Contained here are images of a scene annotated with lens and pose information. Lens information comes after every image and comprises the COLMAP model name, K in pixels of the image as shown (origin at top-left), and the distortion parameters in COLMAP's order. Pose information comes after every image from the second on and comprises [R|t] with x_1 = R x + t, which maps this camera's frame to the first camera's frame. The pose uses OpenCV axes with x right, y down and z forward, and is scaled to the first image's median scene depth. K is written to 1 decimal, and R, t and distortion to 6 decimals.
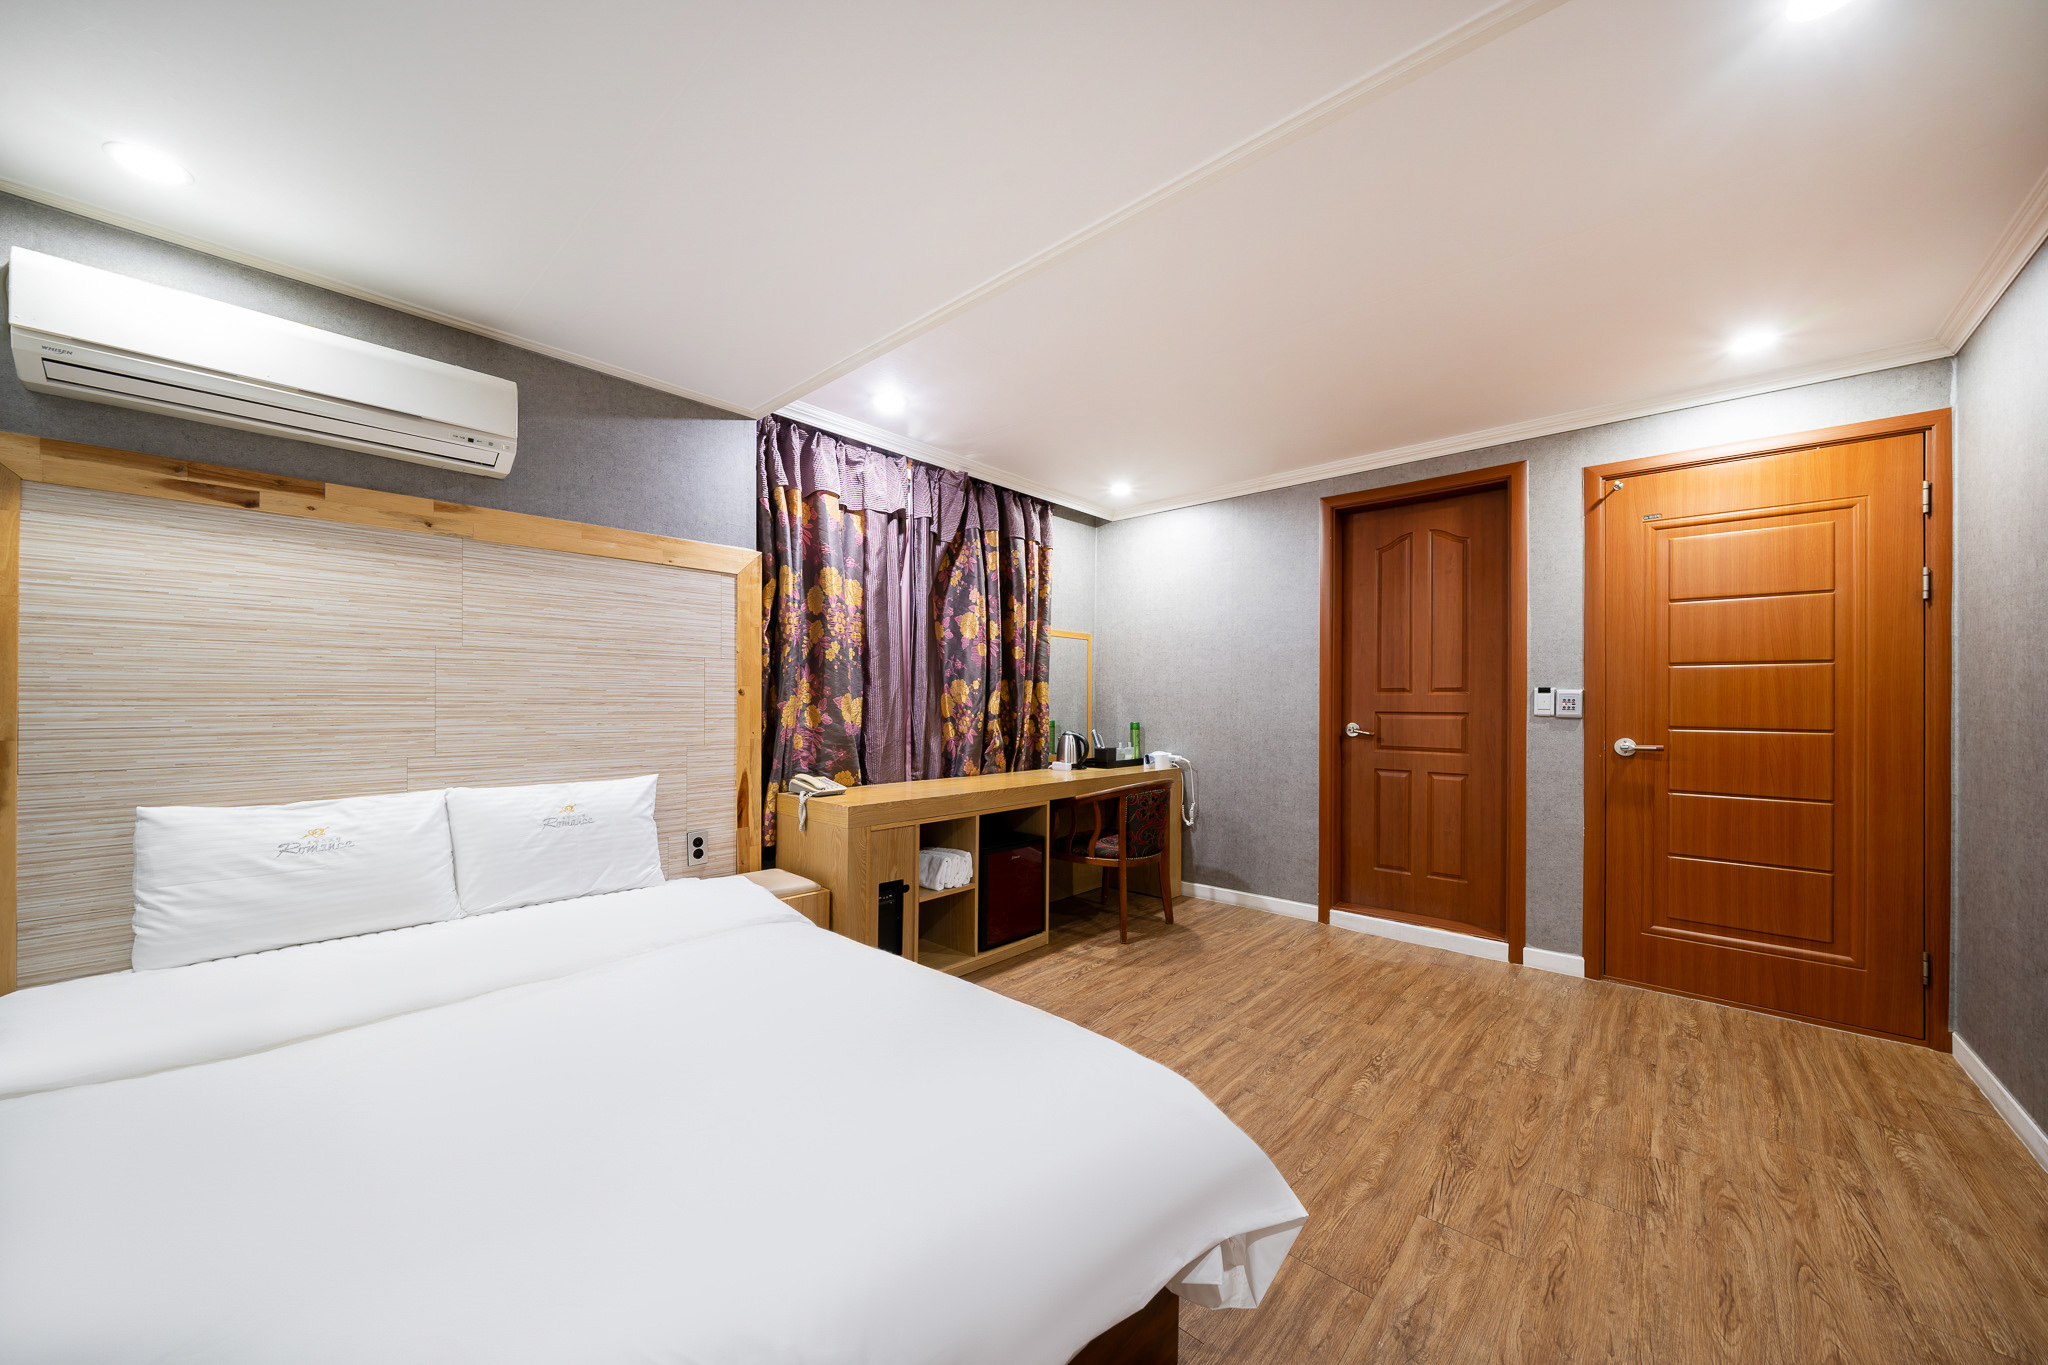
lens RADIAL K [[735.9, 0, 1025.9], [0, 735.9, 700.1], [0, 0, 1]] dist [-0.001285, -0.000104]
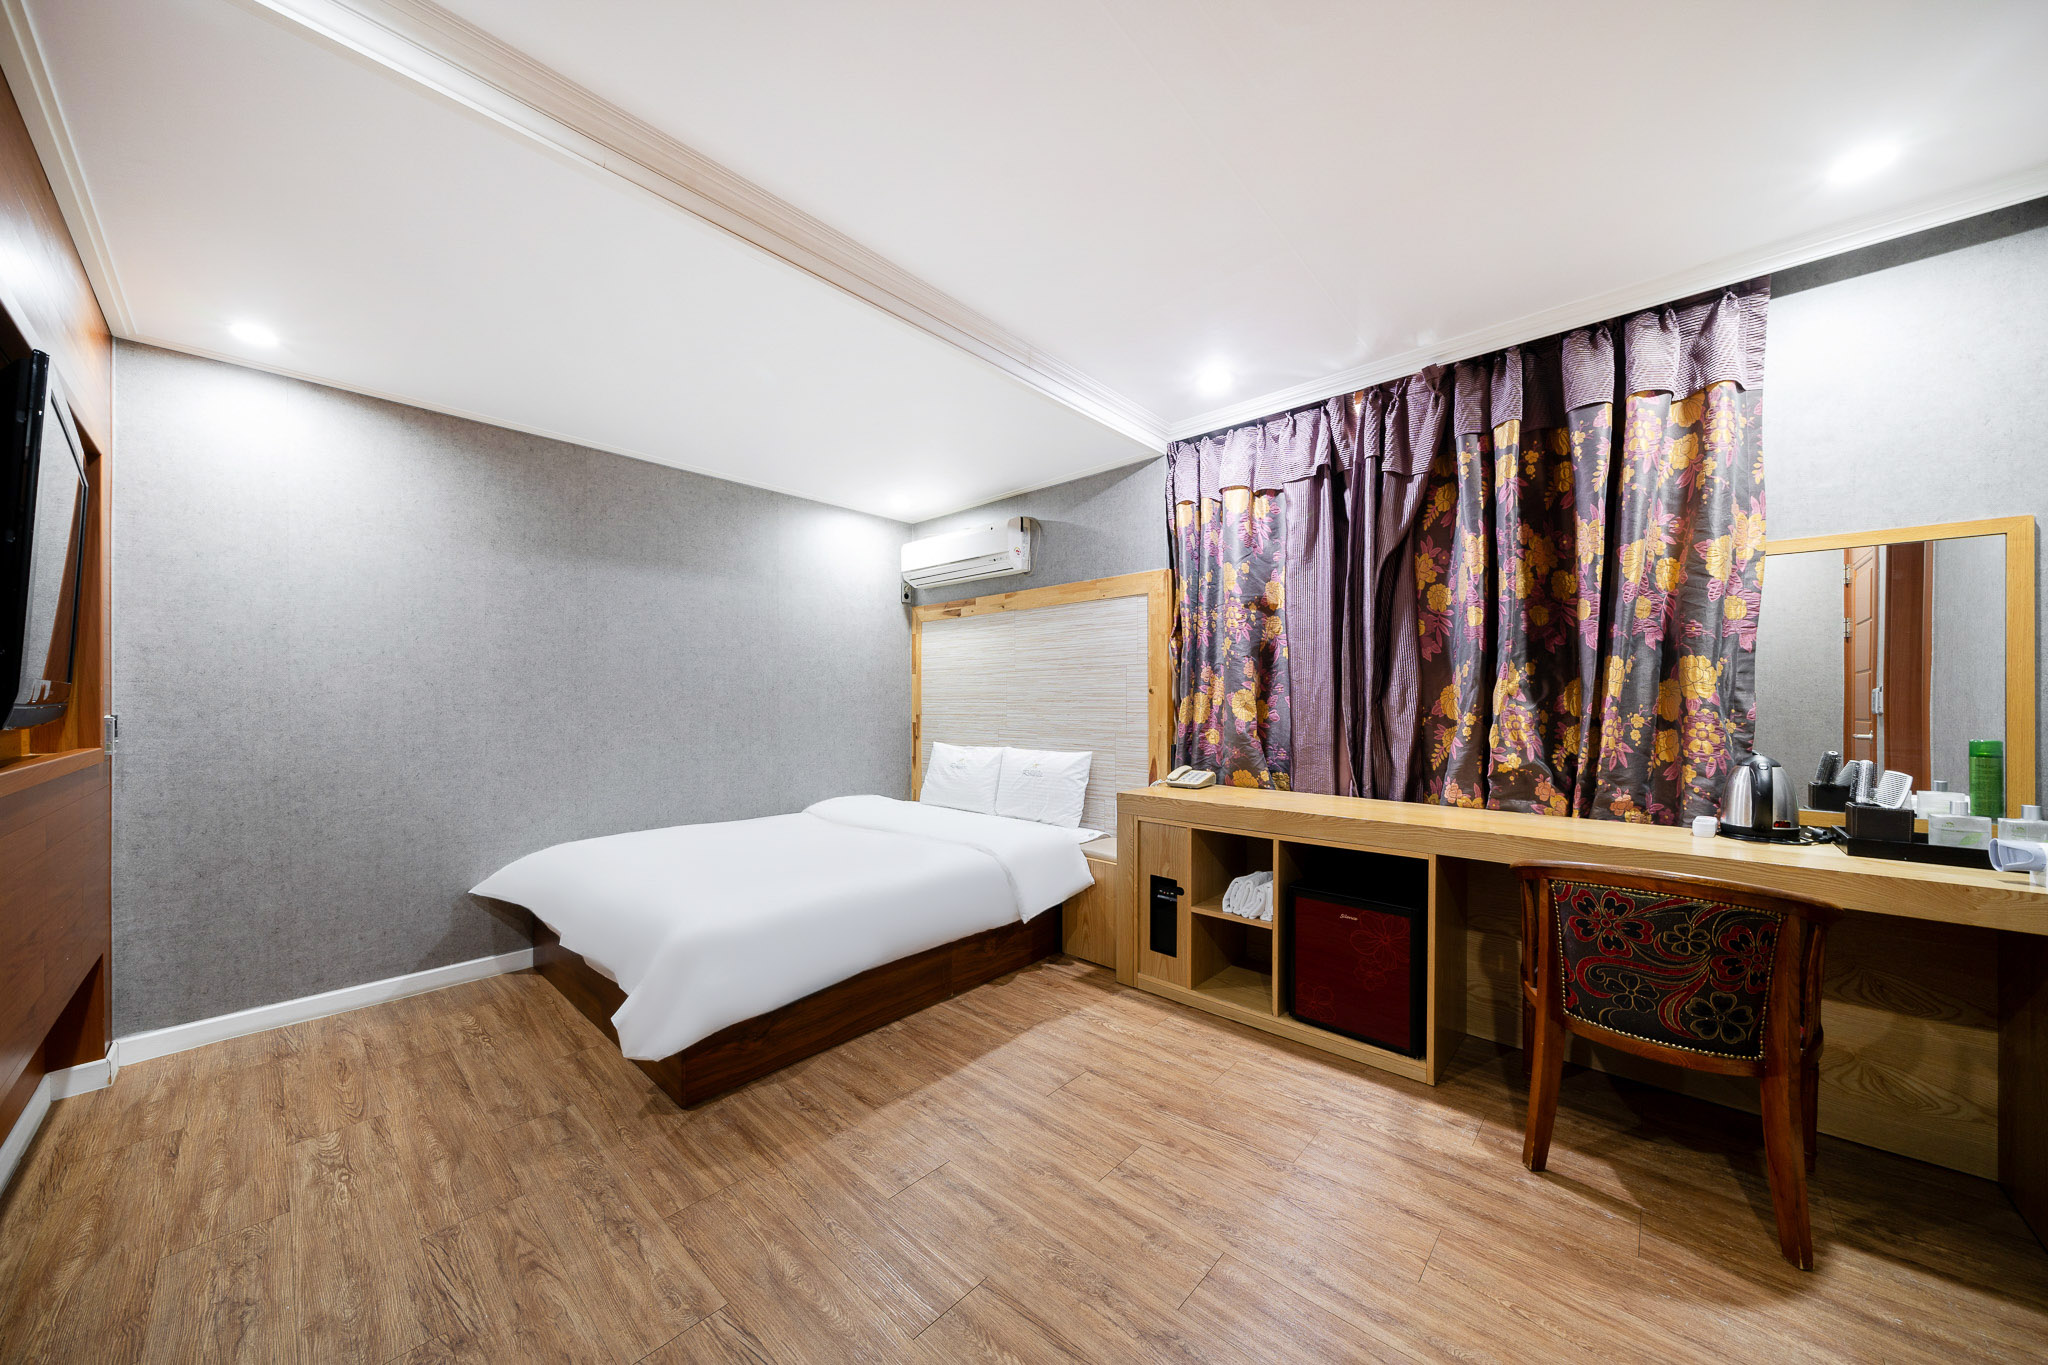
lens RADIAL K [[706.9, 0, 970.3], [0, 706.9, 701.2], [0, 0, 1]] dist [-0.002389, -0.000072]
pose [[-0.054013, -0.006323, -0.998520, 0.774200], [0.003287, 0.999973, -0.006510, 0.012301], [0.998535, -0.003634, -0.053991, 0.772341]]
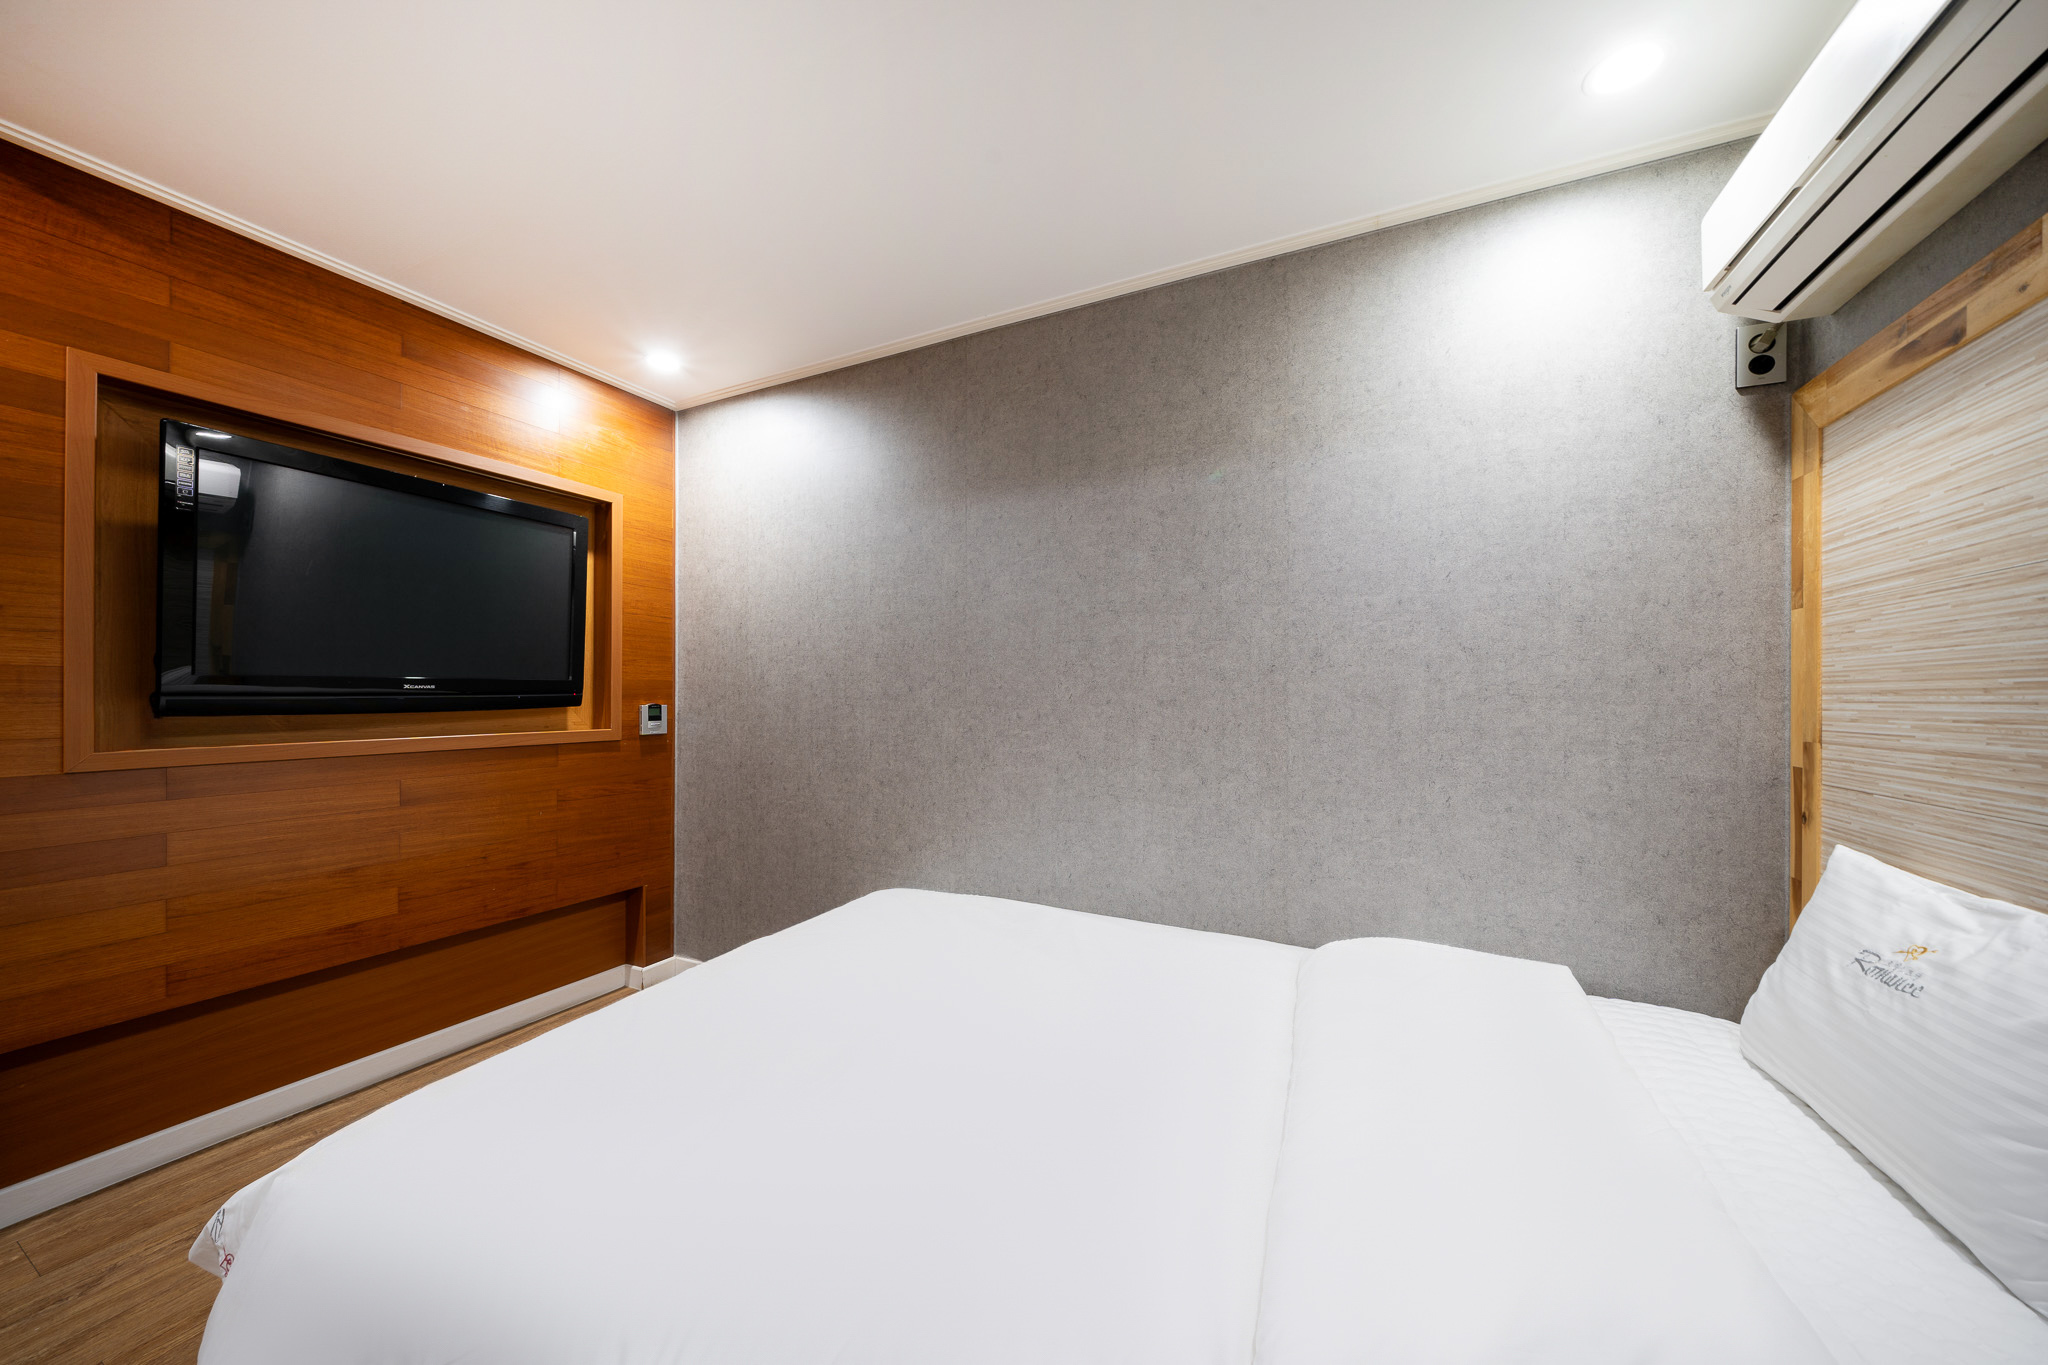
lens RADIAL K [[706.9, 0, 1020.4], [0, 706.9, 692.9], [0, 0, 1]] dist [-0.002389, -0.000072]
pose [[-0.966343, -0.008432, -0.257118, -0.163277], [-0.007321, 0.999959, -0.005280, 0.005156], [0.257152, -0.003220, -0.966365, 0.888575]]
